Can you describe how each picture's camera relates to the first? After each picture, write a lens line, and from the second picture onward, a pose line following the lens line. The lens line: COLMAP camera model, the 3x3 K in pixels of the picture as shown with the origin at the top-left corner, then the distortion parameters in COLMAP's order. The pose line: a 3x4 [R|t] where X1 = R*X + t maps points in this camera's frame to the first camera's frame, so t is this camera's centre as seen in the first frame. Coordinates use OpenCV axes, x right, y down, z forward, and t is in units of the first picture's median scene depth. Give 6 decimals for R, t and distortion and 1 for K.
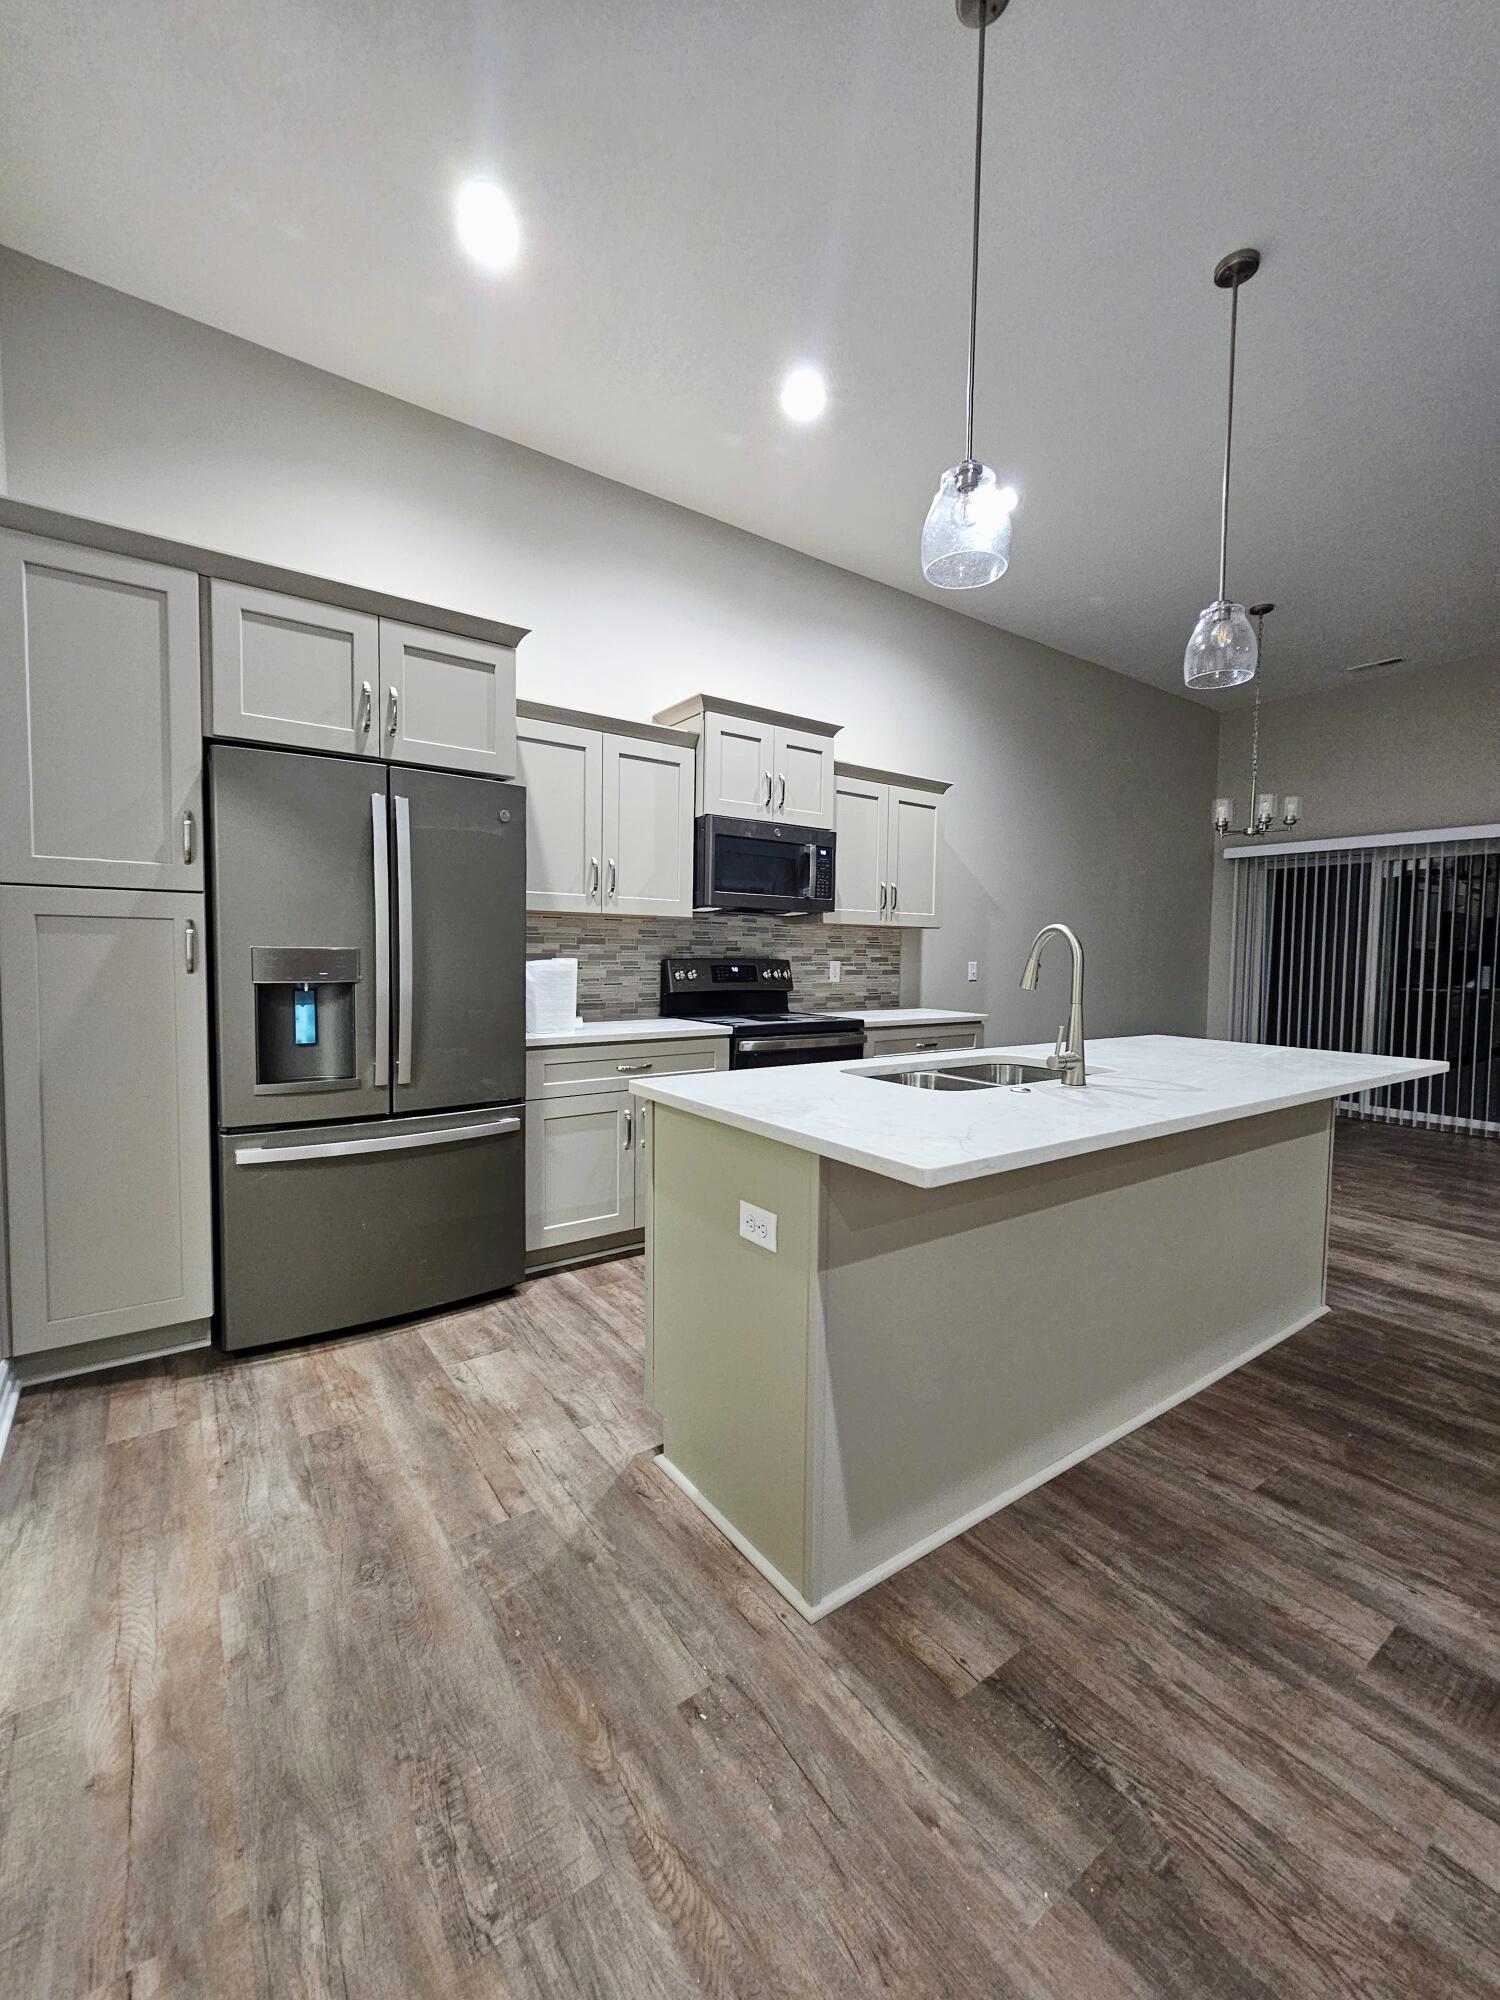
lens RADIAL K [[820.2, 0, 743.5], [0, 820.2, 994.8], [0, 0, 1]] dist [-0.002760, -0.000680]
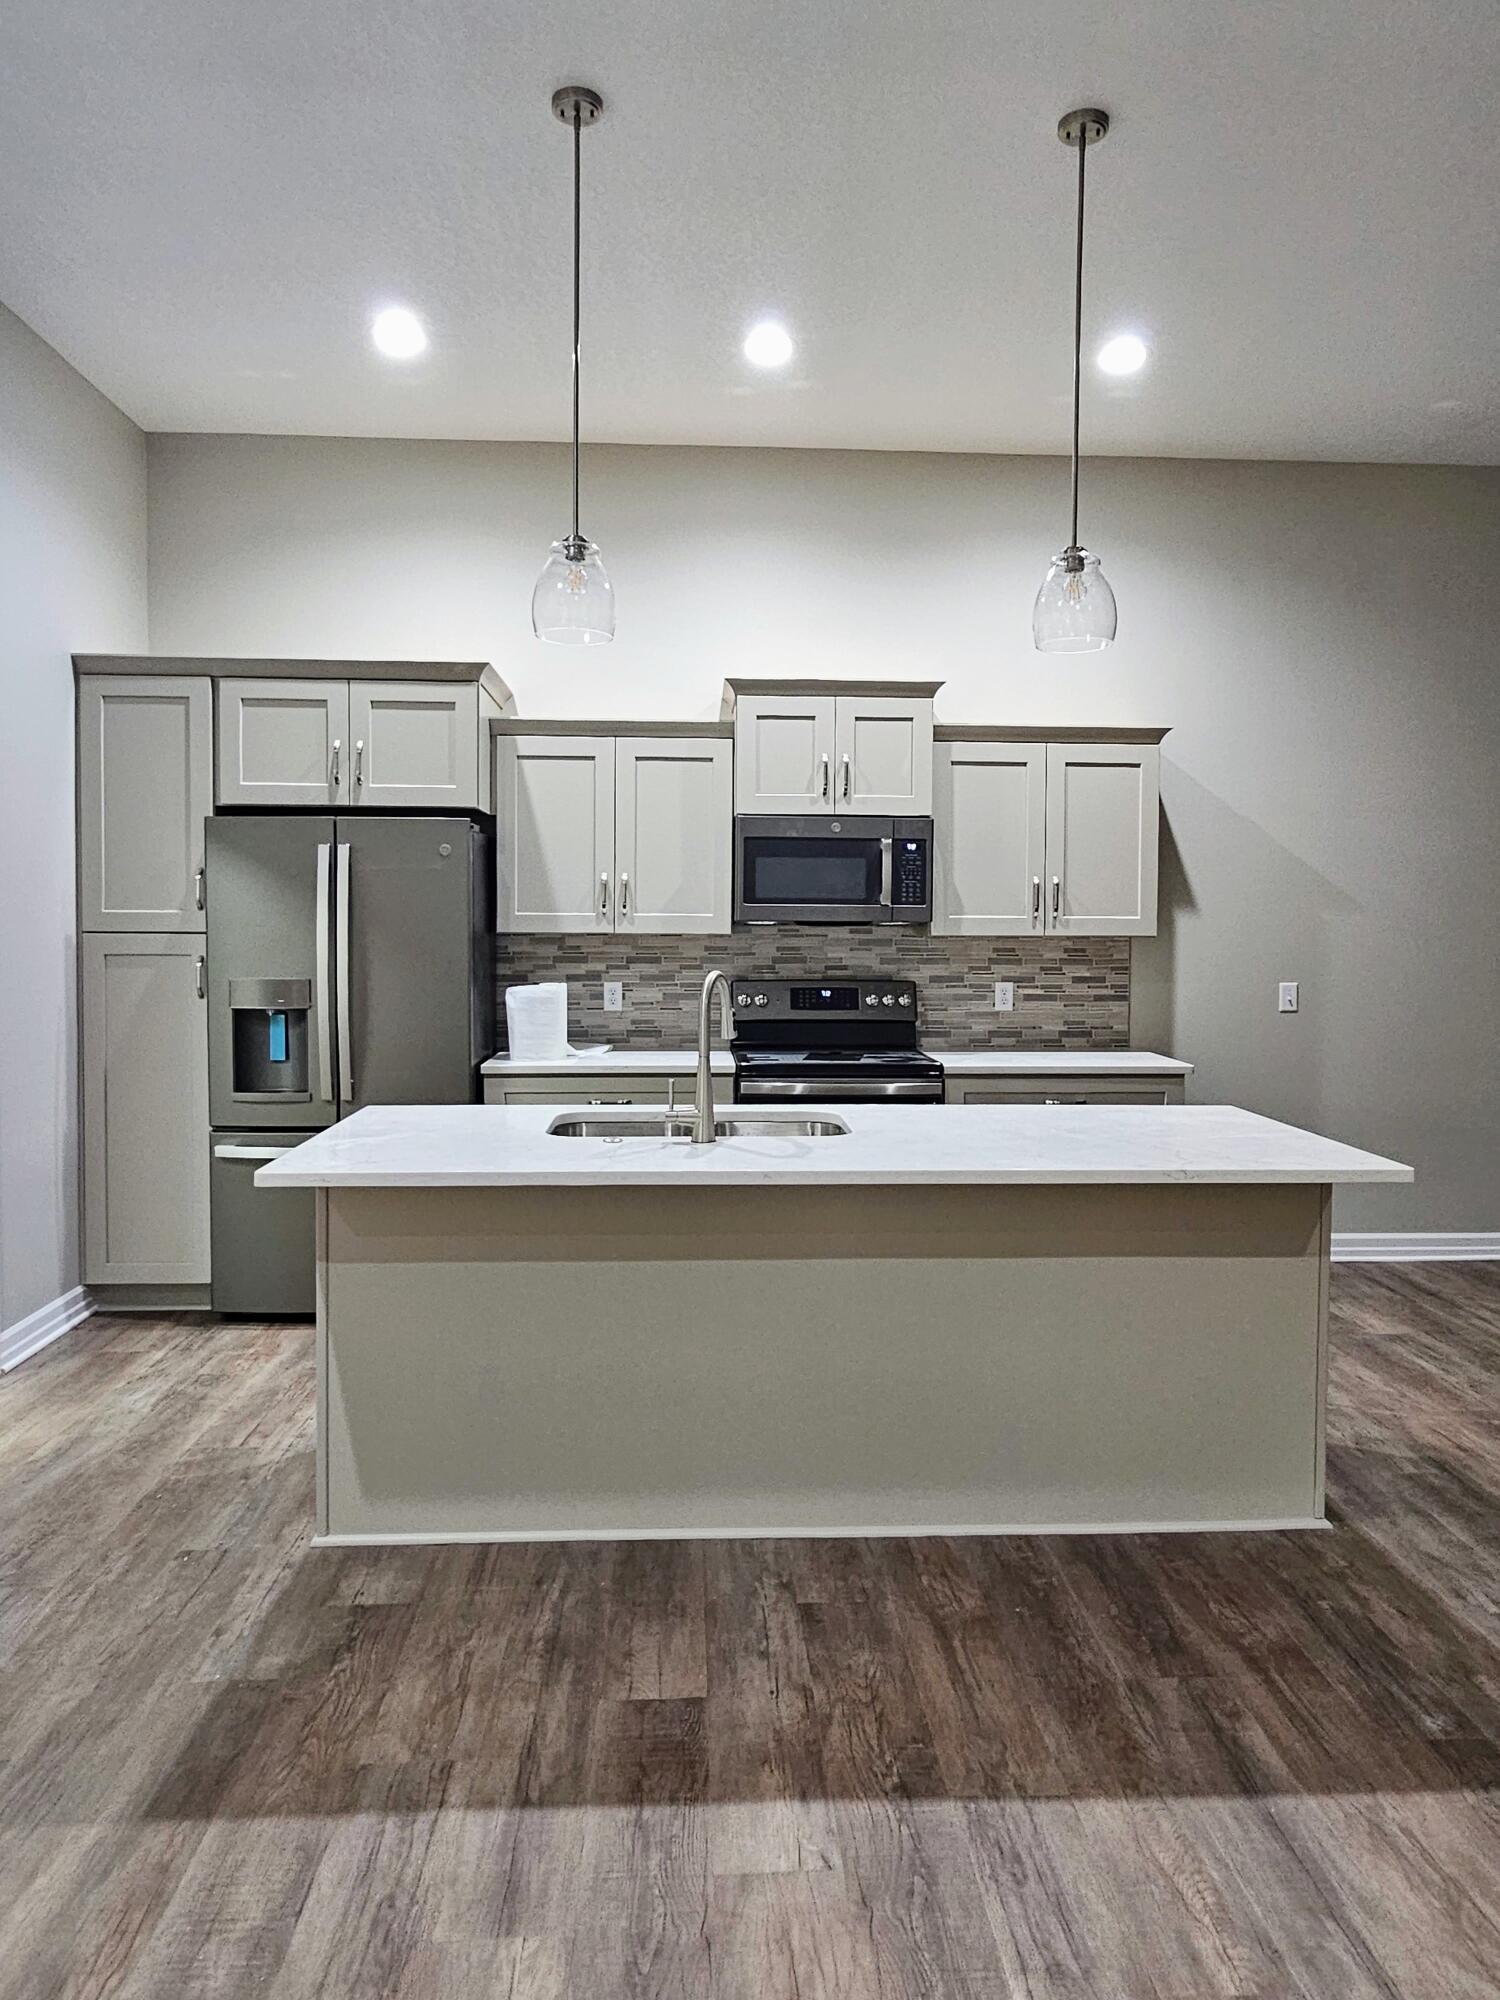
lens RADIAL K [[1306.9, 0, 749.8], [0, 1306.9, 959.0], [0, 0, 1]] dist [-0.003943, 0.001424]
pose [[0.842287, 0.005000, -0.539006, 0.940670], [-0.021616, 0.999466, -0.024507, -0.048023], [0.538596, 0.032294, 0.841945, -0.184898]]
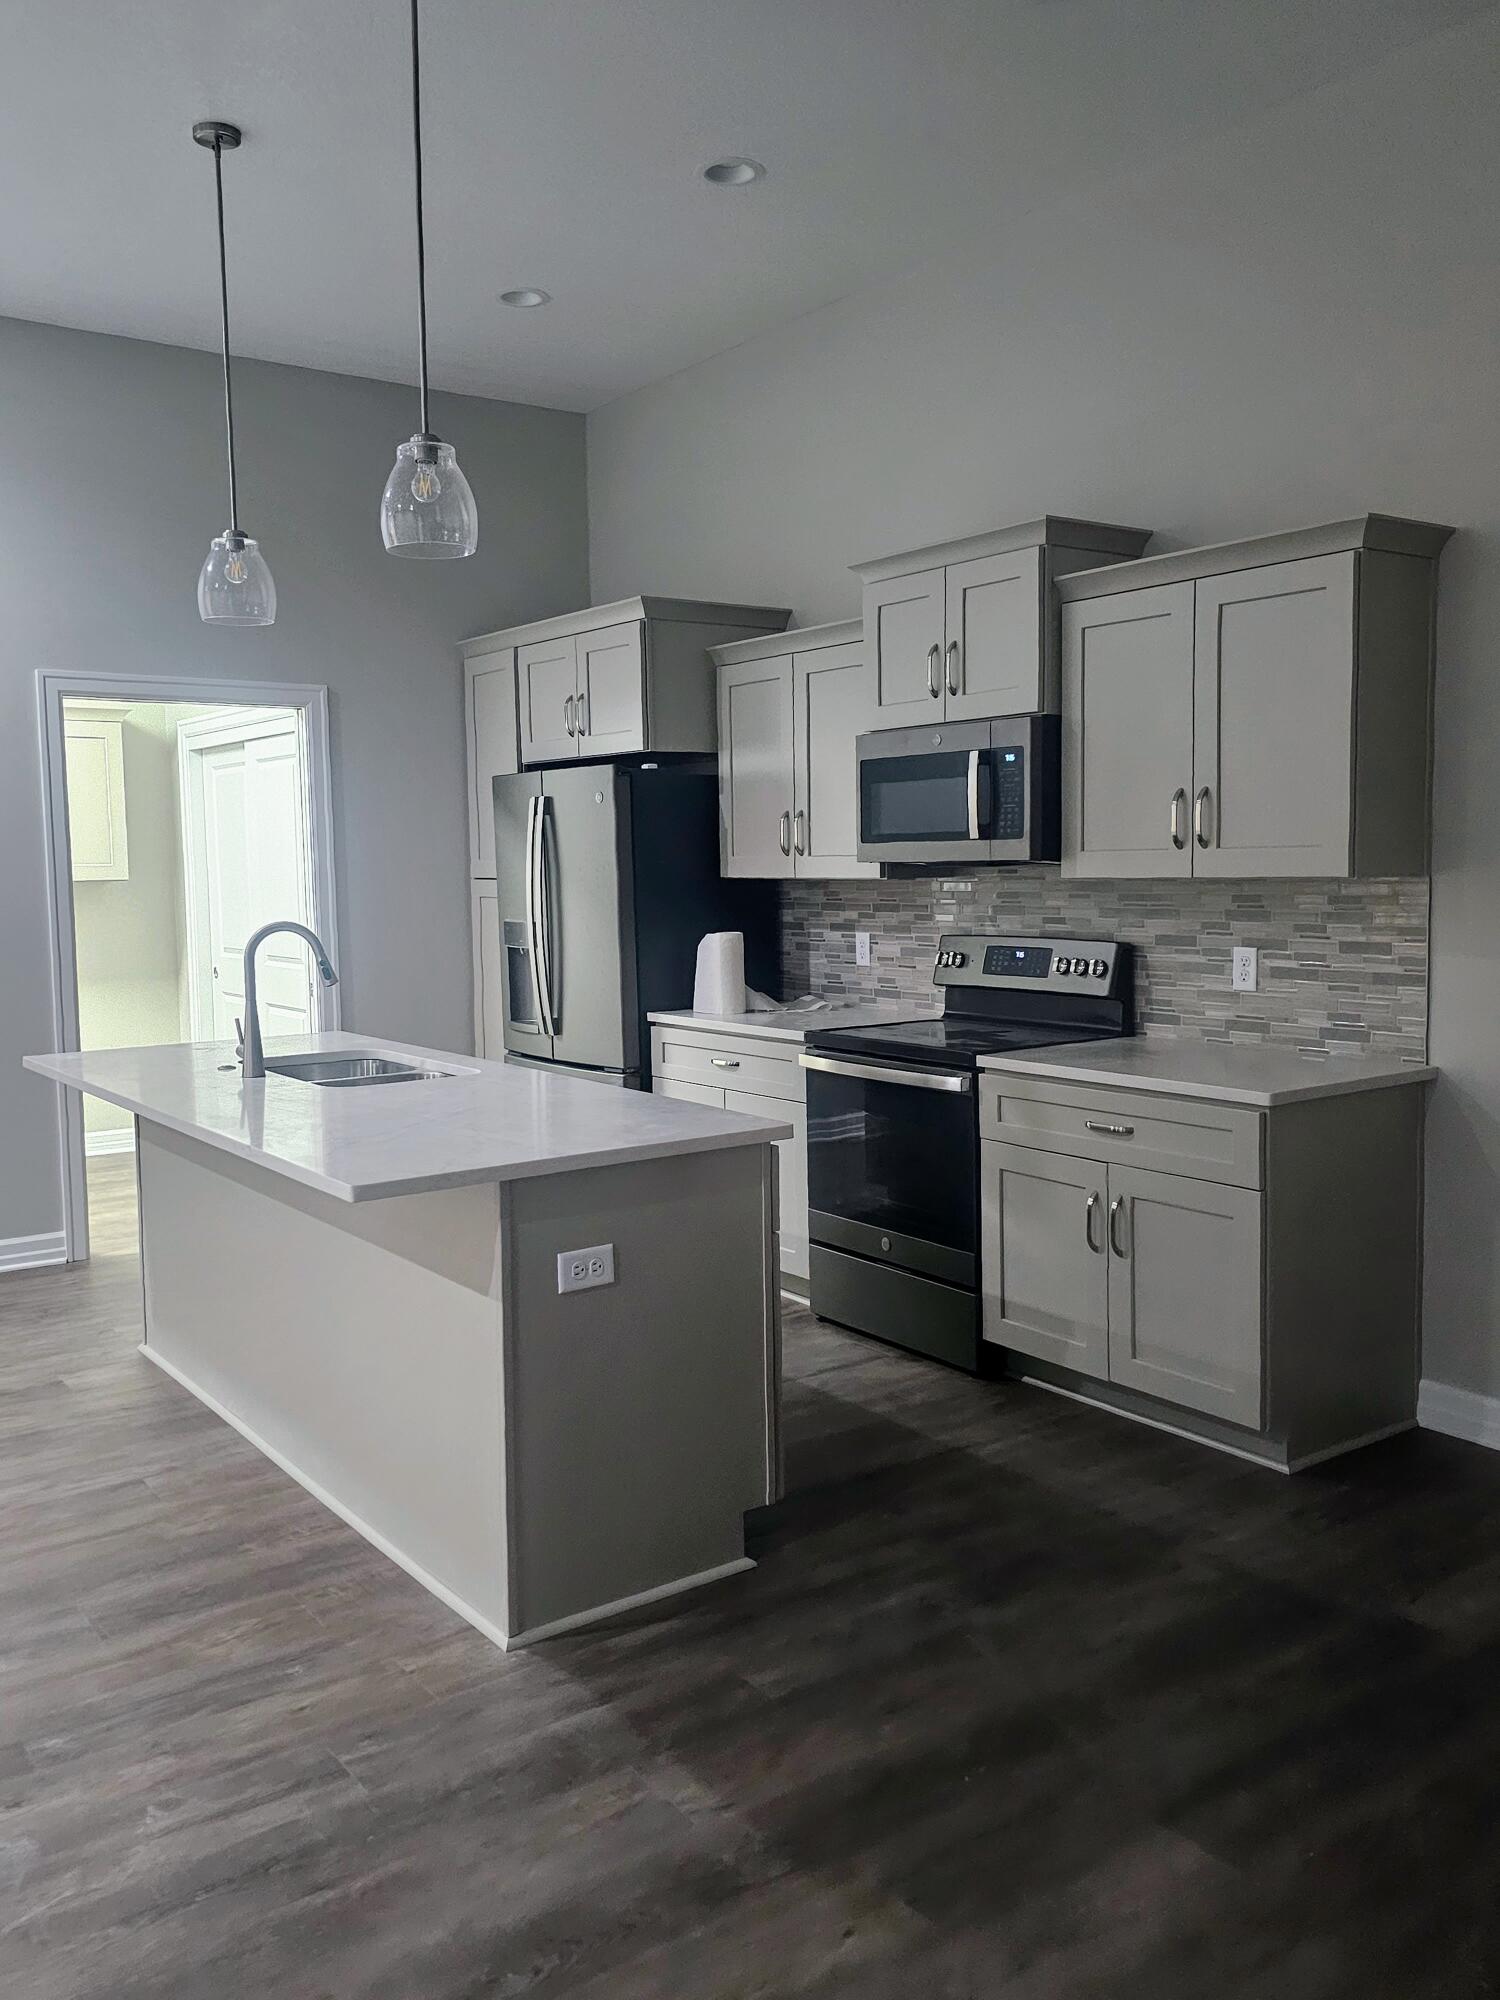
lens RADIAL K [[1629.5, 0, 726.8], [0, 1629.5, 988.0], [0, 0, 1]] dist [0.083614, -0.091441]
pose [[-0.003118, 0.065952, -0.997818, 1.843387], [-0.035836, 0.997174, 0.066022, -0.119739], [0.999353, 0.035964, -0.000745, 1.191372]]
